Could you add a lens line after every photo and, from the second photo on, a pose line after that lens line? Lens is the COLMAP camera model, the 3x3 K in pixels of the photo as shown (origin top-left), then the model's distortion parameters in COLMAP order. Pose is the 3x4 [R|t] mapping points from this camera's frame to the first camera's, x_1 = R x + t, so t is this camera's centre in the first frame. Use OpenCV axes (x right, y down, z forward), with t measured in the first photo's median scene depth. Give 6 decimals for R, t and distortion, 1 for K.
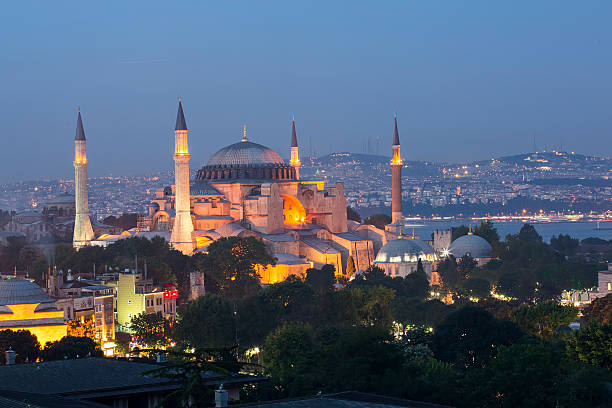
lens RADIAL K [[4527.0, 0, 298.0], [0, 4527.0, 197.6], [0, 0, 1]] dist [2.497735, 0.000000]
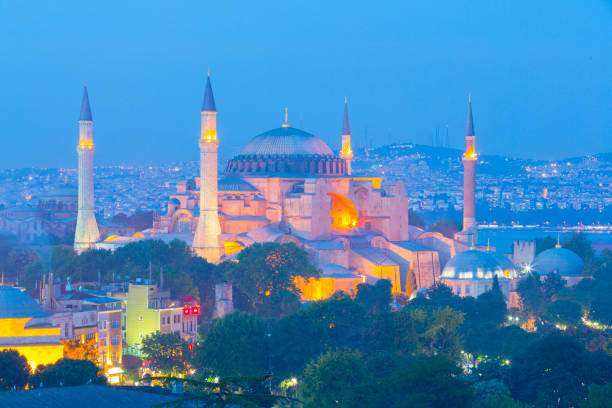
lens RADIAL K [[4527.0, 0, 304.6], [0, 4527.0, 203.6], [0, 0, 1]] dist [2.497735, 0.000000]
pose [[0.999666, 0.025697, -0.002777, -0.005748], [-0.025695, 0.999670, 0.000643, 0.000910], [0.002792, -0.000571, 0.999996, 0.178386]]
